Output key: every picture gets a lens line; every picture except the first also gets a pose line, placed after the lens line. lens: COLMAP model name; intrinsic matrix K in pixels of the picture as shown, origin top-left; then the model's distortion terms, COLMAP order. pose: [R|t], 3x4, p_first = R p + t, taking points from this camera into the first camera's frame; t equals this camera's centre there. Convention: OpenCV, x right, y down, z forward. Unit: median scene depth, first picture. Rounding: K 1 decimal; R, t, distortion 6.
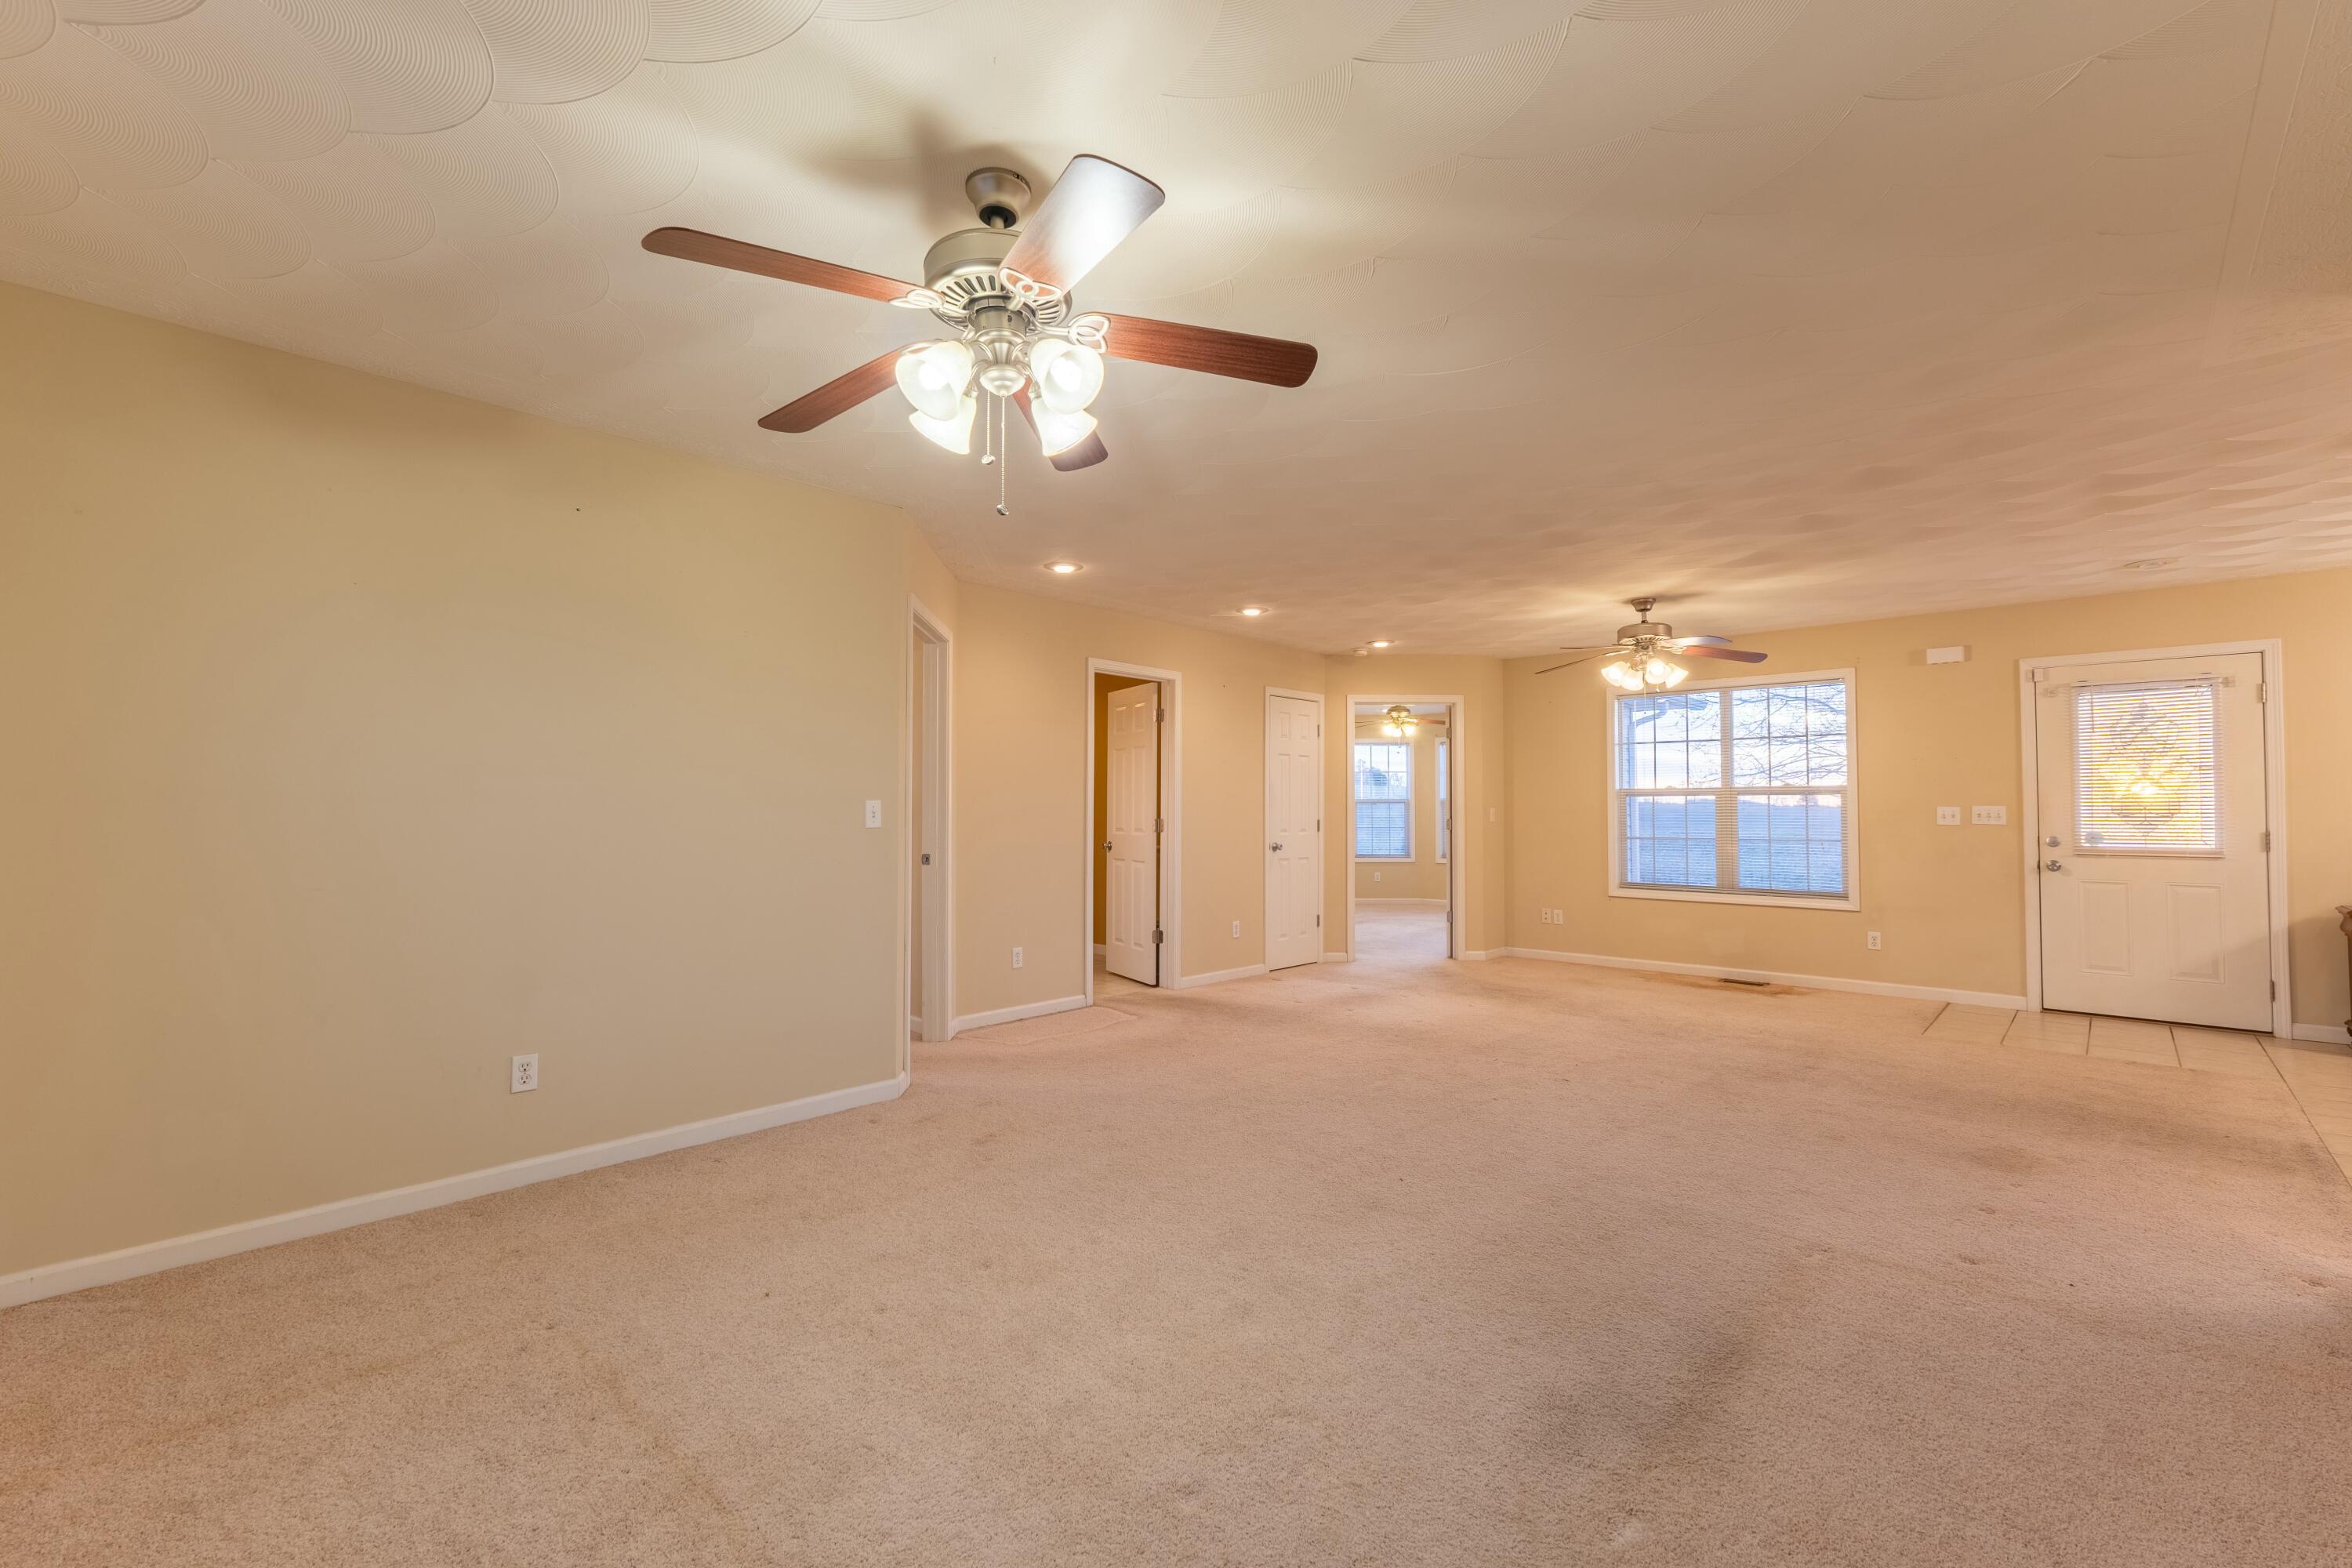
lens RADIAL K [[991.0, 0, 1176.0], [0, 991.0, 784.0], [0, 0, 1]] dist [0.000928, 0.000249]
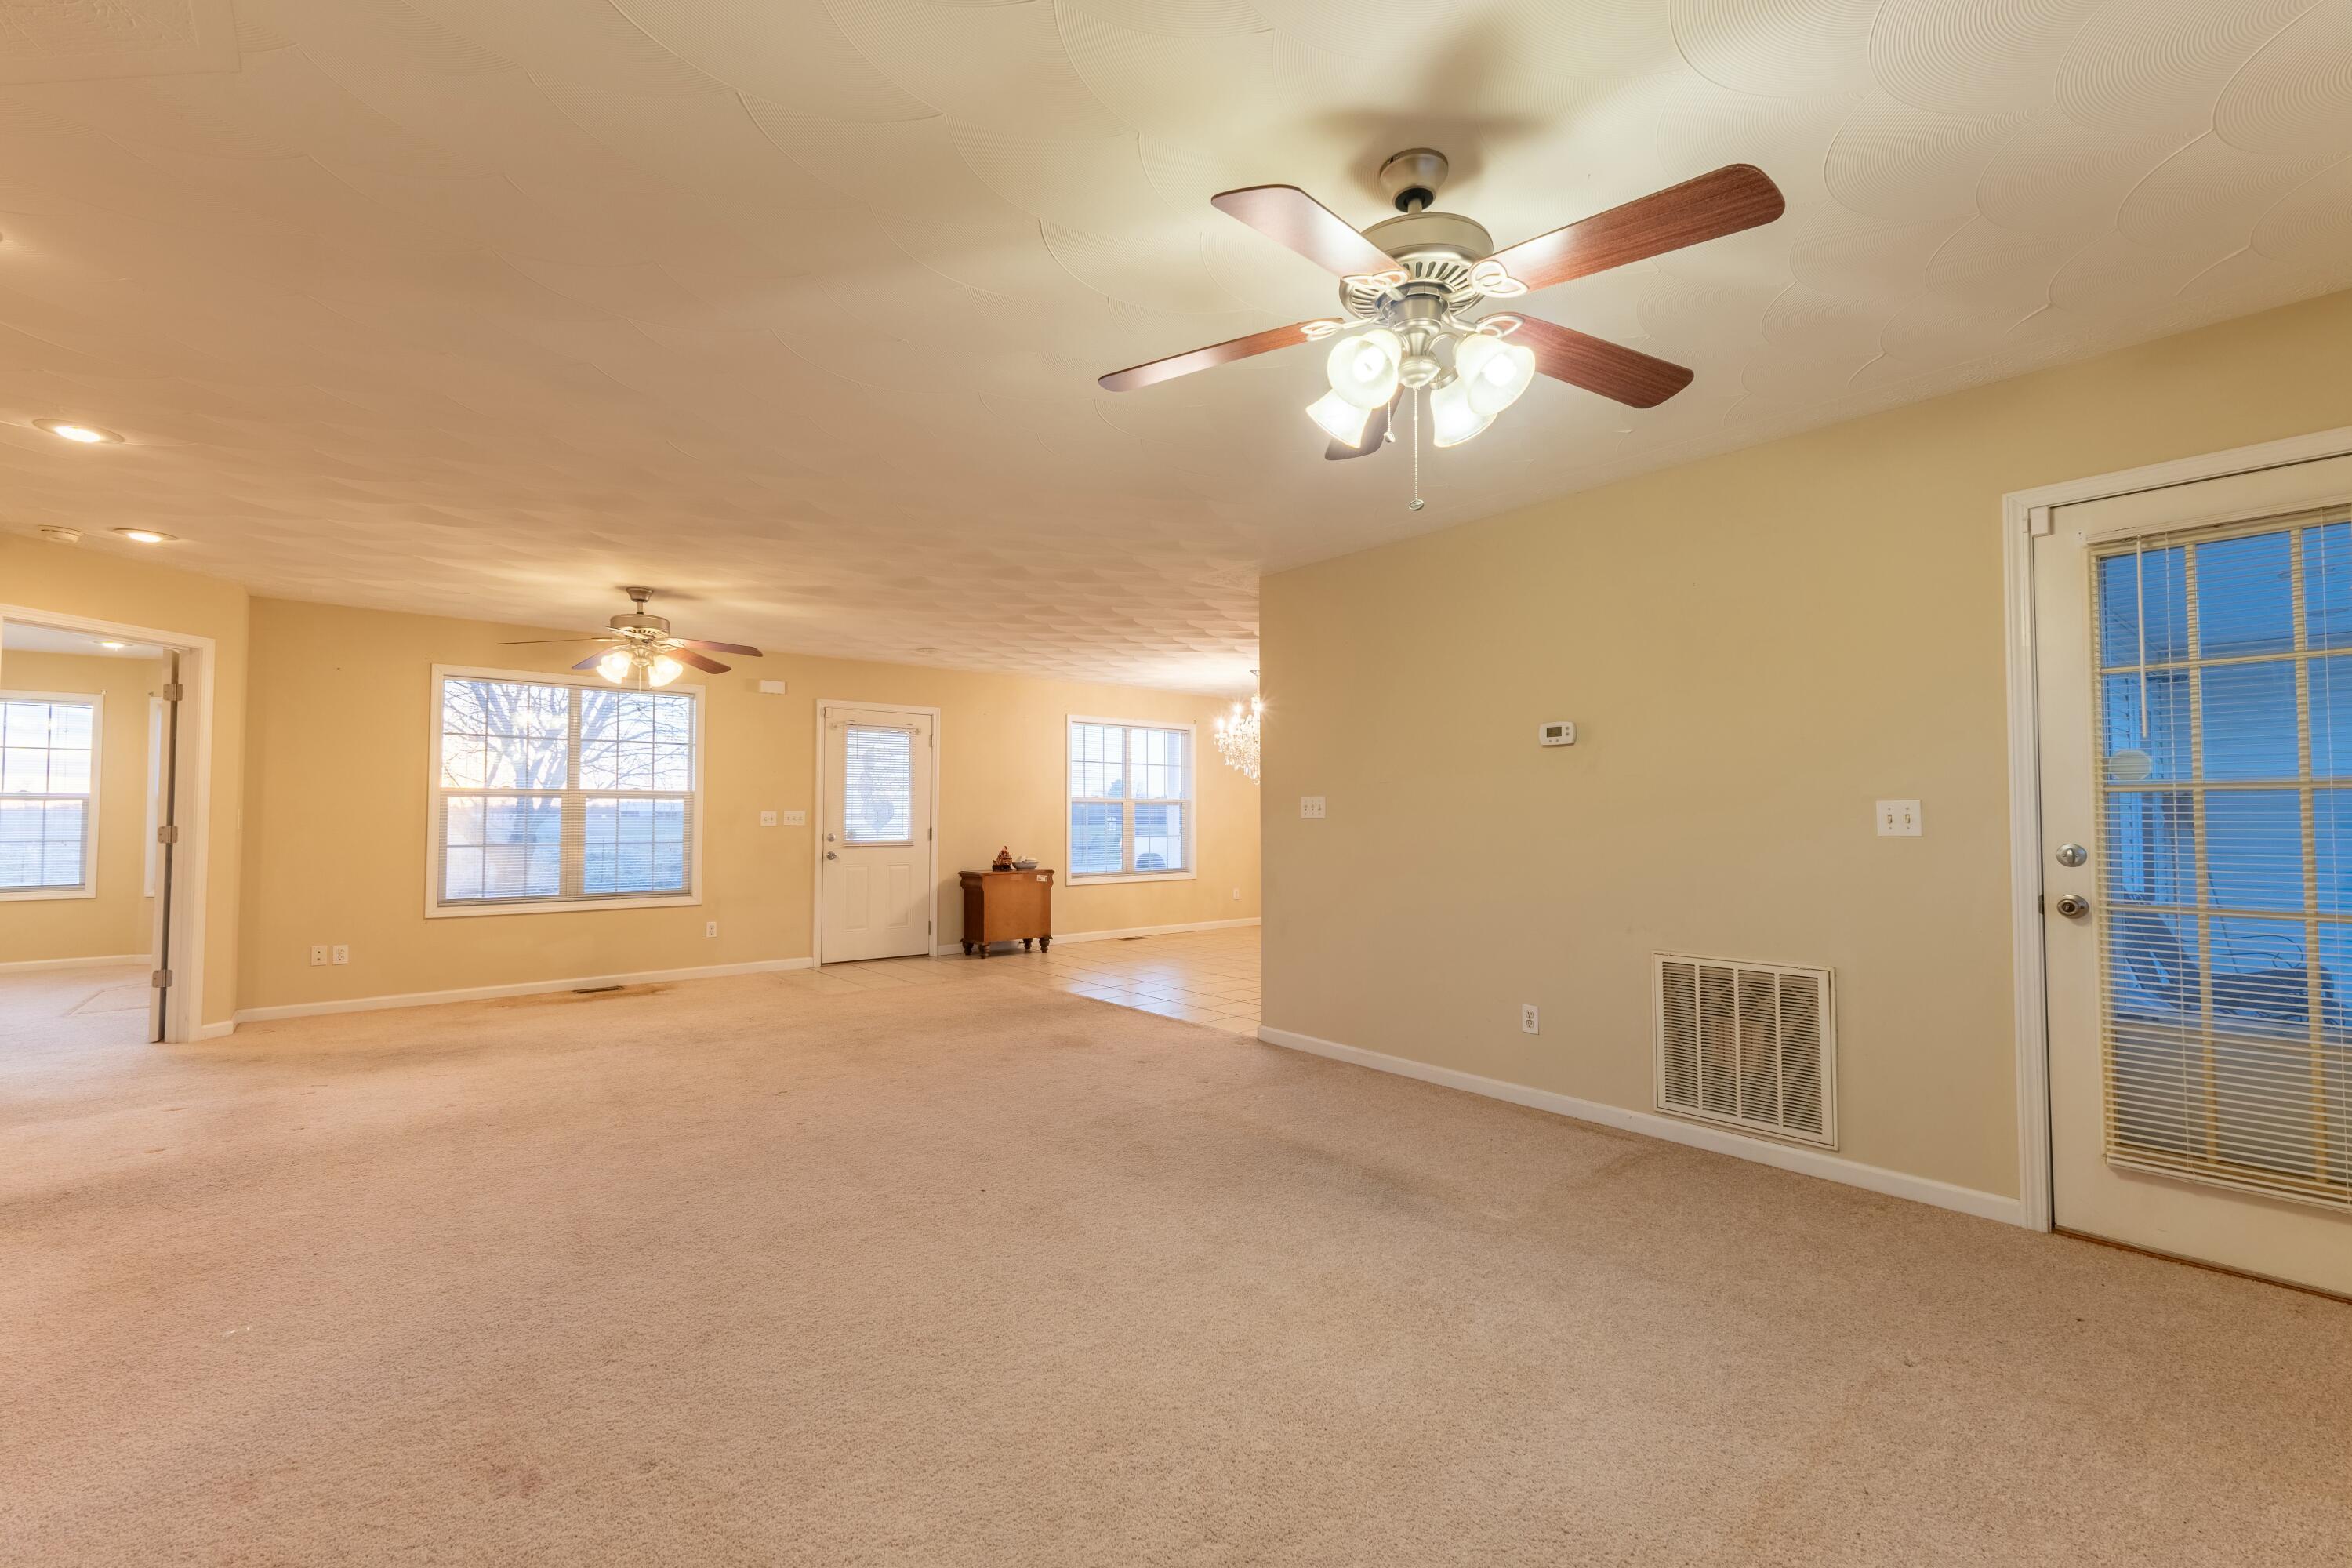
lens RADIAL K [[991.0, 0, 1176.0], [0, 991.0, 784.0], [0, 0, 1]] dist [0.000928, 0.000249]
pose [[0.120527, 0.031739, 0.992202, -0.390077], [-0.028239, 0.999194, -0.028532, 0.010681], [-0.992308, -0.024580, 0.121327, 0.374960]]
